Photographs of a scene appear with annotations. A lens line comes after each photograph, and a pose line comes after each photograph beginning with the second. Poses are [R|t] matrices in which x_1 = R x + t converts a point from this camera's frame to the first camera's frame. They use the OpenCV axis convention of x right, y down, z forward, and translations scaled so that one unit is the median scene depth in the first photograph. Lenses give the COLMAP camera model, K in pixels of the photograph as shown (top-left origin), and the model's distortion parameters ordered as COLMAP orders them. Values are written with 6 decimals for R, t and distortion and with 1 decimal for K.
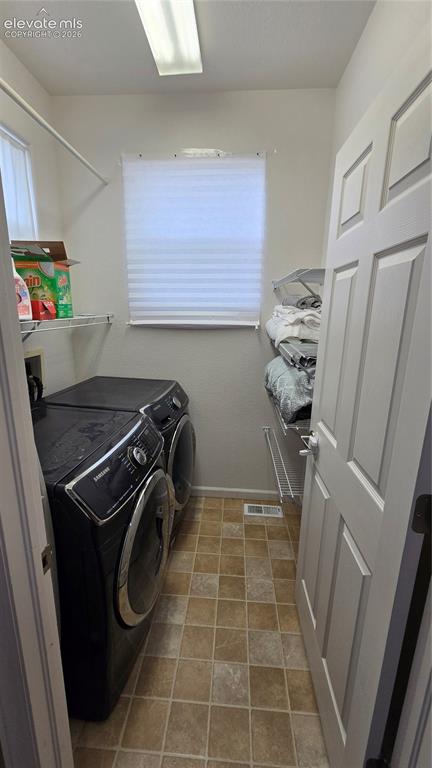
lens RADIAL K [[317.7, 0, 212.4], [0, 317.7, 385.8], [0, 0, 1]] dist [-0.000620, 0.000670]
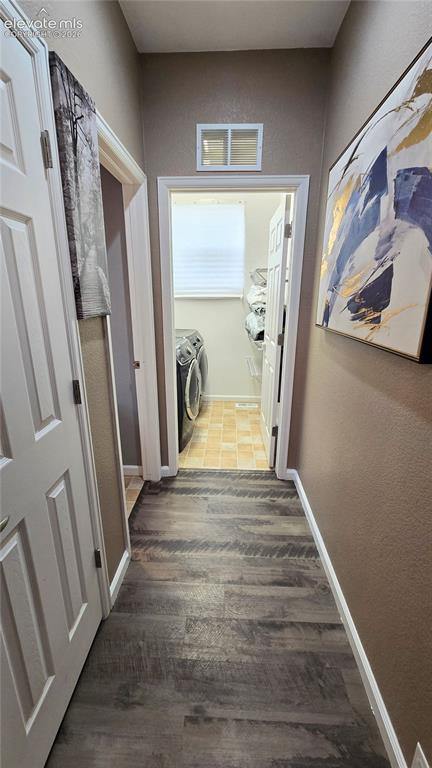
lens RADIAL K [[317.7, 0, 212.4], [0, 317.7, 385.8], [0, 0, 1]] dist [-0.000620, 0.000670]
pose [[0.999748, -0.015067, 0.016654, -0.073513], [0.014257, 0.998758, 0.047739, 0.266624], [-0.017352, -0.047490, 0.998721, -0.974228]]
